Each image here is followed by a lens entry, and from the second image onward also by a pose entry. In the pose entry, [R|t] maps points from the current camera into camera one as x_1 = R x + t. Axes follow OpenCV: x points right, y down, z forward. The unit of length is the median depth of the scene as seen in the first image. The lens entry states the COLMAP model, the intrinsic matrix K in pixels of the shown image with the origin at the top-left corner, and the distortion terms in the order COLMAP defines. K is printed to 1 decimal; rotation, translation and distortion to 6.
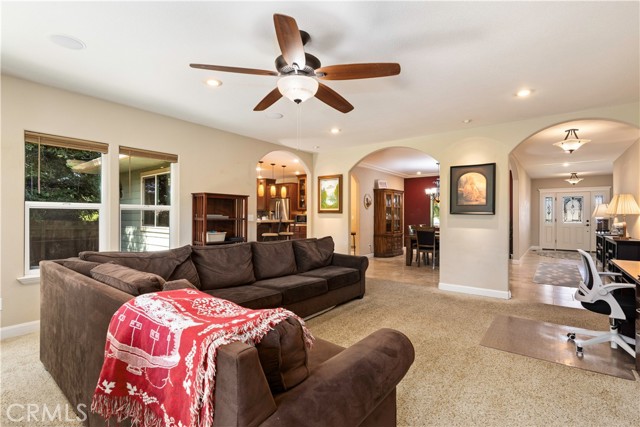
lens RADIAL K [[306.9, 0, 320.5], [0, 306.9, 214.2], [0, 0, 1]] dist [-0.001450, -0.000165]
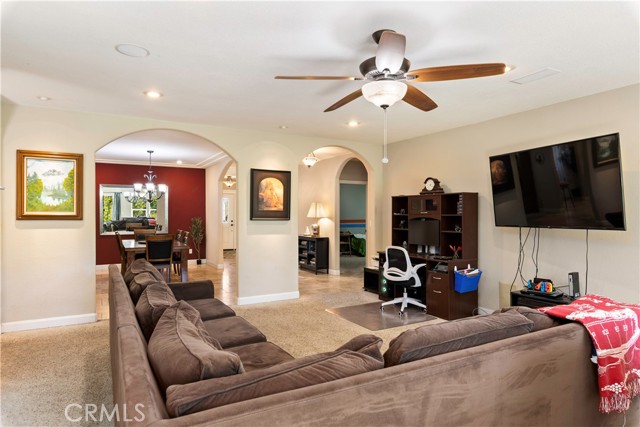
lens RADIAL K [[398.1, 0, 320.2], [0, 398.1, 214.6], [0, 0, 1]] dist [0.002789, 0.002257]
pose [[0.369538, -0.005567, 0.929199, -0.623264], [-0.006120, 0.999946, 0.008425, -0.029284], [-0.929195, -0.008800, 0.369484, 0.376176]]
